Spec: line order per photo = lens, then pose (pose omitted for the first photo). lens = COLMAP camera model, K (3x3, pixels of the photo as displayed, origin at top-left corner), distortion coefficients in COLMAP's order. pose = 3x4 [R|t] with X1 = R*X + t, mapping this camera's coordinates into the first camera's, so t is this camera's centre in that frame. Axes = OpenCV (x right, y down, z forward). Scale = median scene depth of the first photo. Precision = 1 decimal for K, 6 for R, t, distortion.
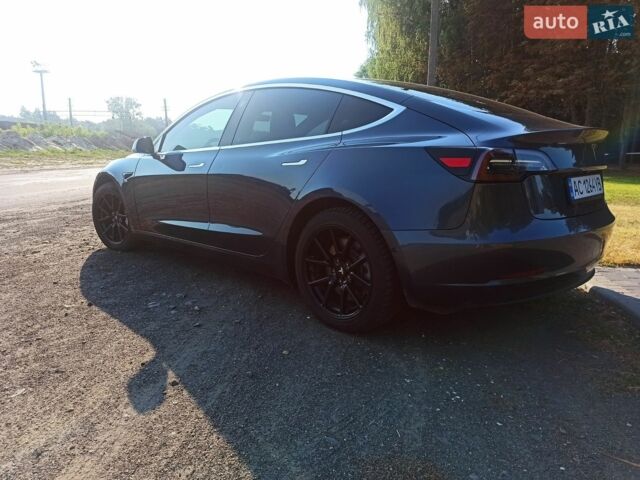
lens RADIAL K [[464.7, 0, 316.0], [0, 464.7, 237.5], [0, 0, 1]] dist [0.042868, -0.024288]
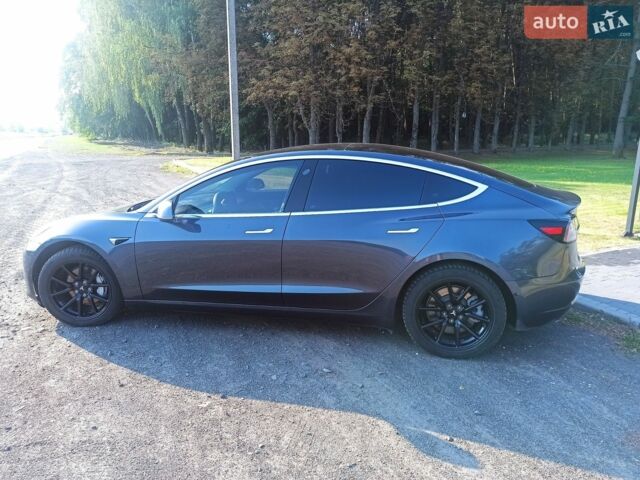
lens RADIAL K [[464.7, 0, 314.8], [0, 464.7, 240.0], [0, 0, 1]] dist [0.042868, -0.024288]
pose [[0.839501, -0.124912, 0.528806, -0.920545], [0.106170, 0.992167, 0.065816, -0.252831], [-0.532885, 0.000891, 0.846187, 0.111734]]
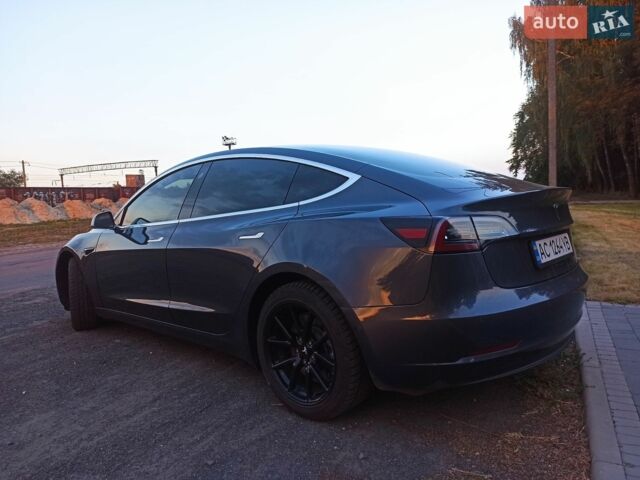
lens RADIAL K [[464.7, 0, 318.4], [0, 464.7, 240.2], [0, 0, 1]] dist [0.042868, -0.024288]
pose [[0.998268, -0.051216, 0.028942, 0.065840], [0.054024, 0.992852, -0.106427, -0.045893], [-0.023284, 0.107806, 0.993899, 0.054511]]
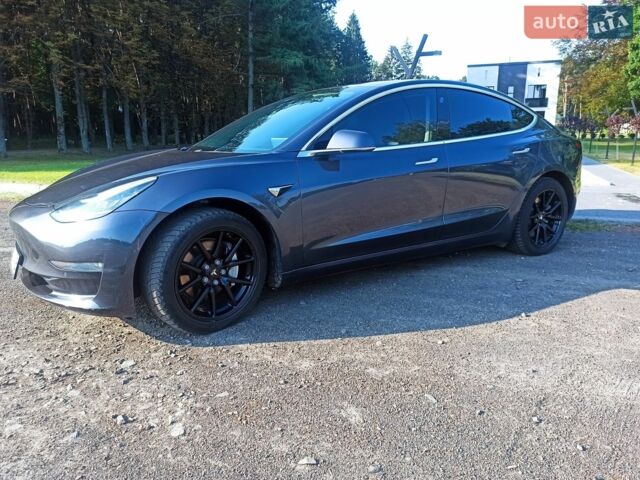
lens RADIAL K [[464.7, 0, 322.8], [0, 464.7, 239.1], [0, 0, 1]] dist [0.042868, -0.024288]
pose [[0.222148, -0.217118, 0.950532, -1.477687], [0.185930, 0.966435, 0.177297, -0.273123], [-0.957121, 0.137346, 0.255060, 1.033768]]
